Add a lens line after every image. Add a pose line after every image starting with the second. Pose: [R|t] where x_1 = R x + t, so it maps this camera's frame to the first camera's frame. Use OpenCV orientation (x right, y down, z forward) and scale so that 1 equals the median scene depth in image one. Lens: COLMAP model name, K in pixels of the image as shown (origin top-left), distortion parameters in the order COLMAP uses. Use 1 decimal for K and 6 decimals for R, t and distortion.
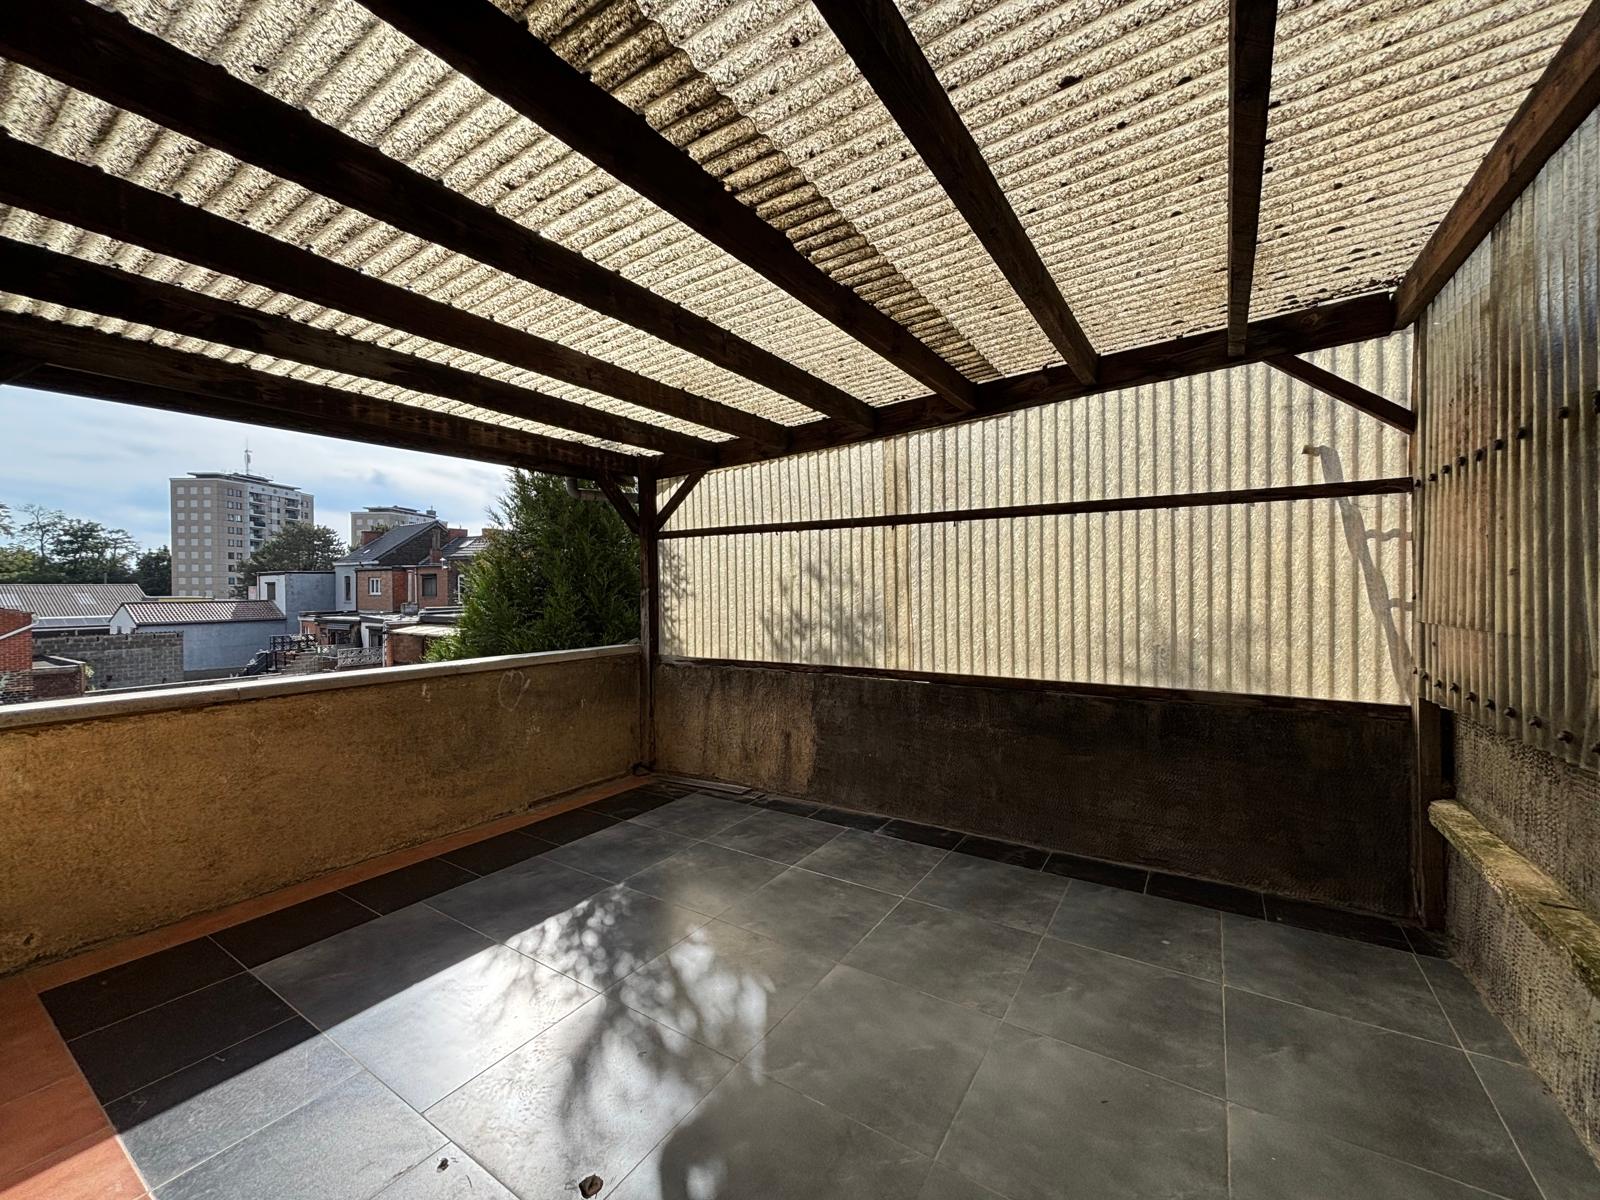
lens RADIAL K [[646.1, 0, 798.8], [0, 646.1, 600.7], [0, 0, 1]] dist [-0.001173, -0.000102]
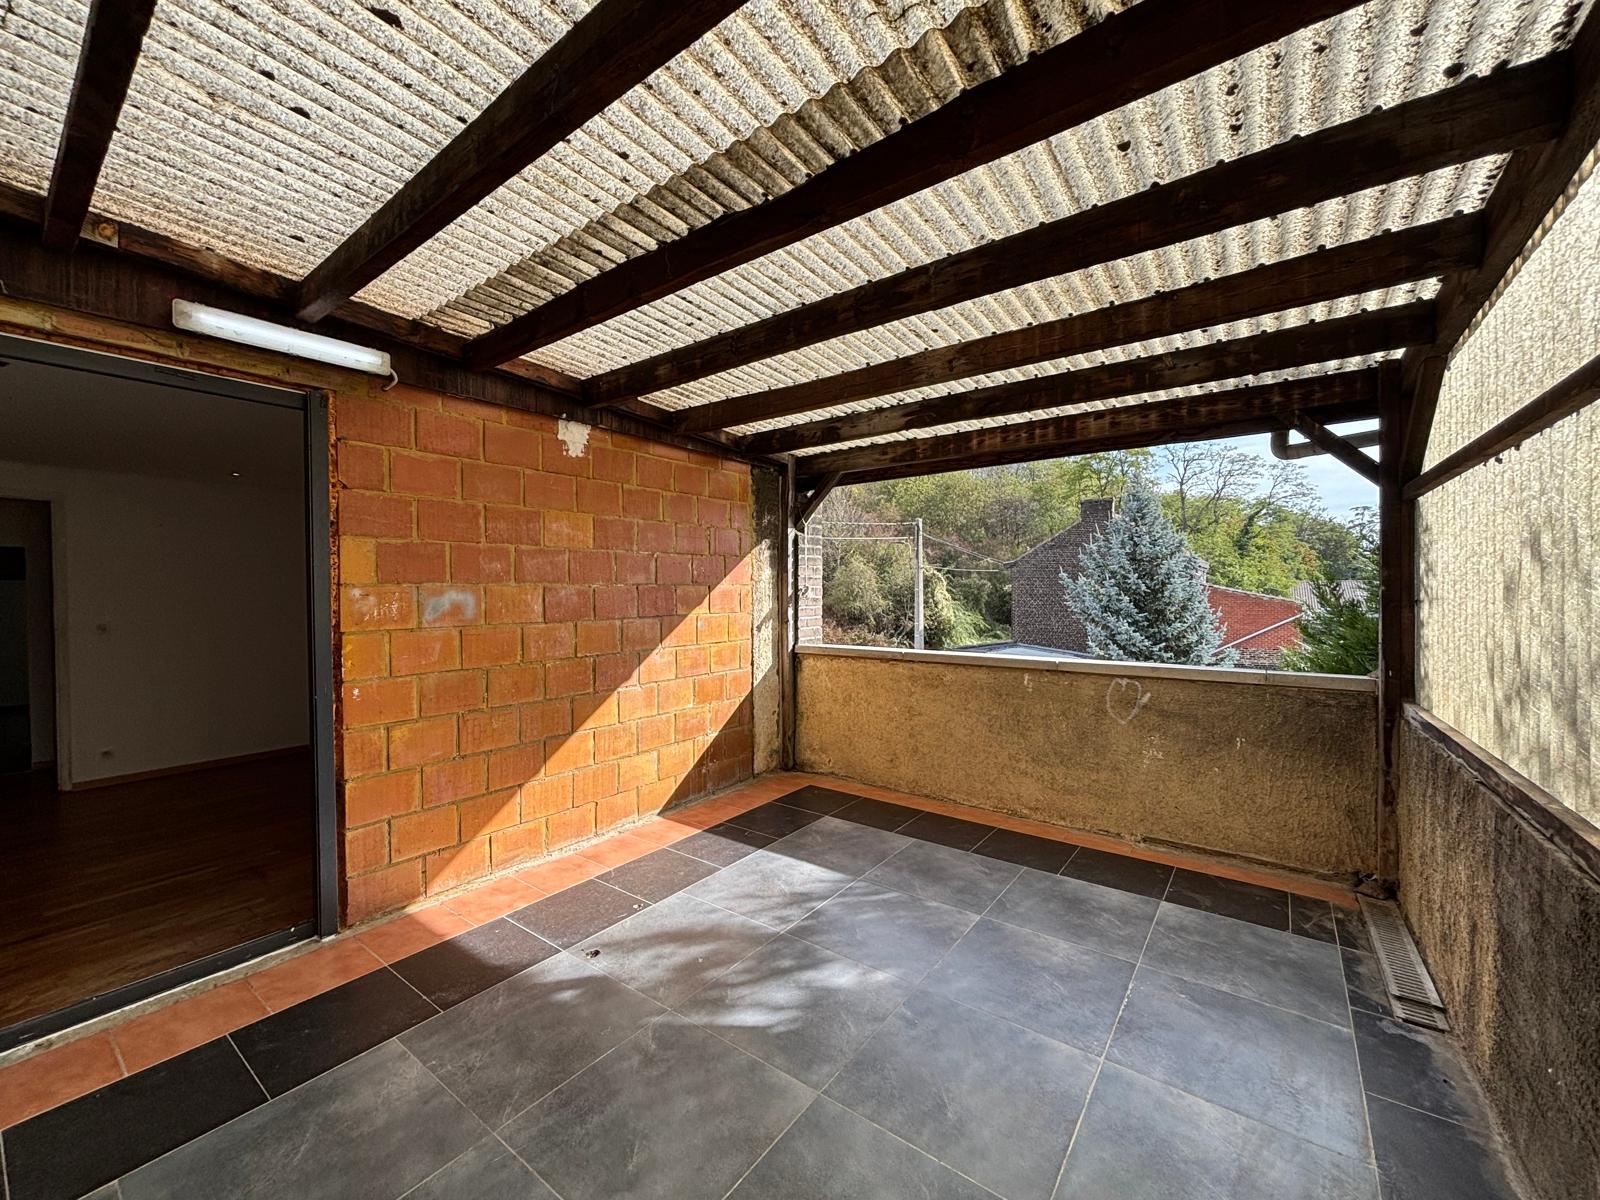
lens RADIAL K [[646.1, 0, 798.8], [0, 646.1, 600.7], [0, 0, 1]] dist [-0.001173, -0.000102]
pose [[-0.072484, 0.025983, -0.997031, 0.554881], [-0.014853, 0.999522, 0.027128, -0.019822], [0.997259, 0.016775, -0.072064, 0.714090]]
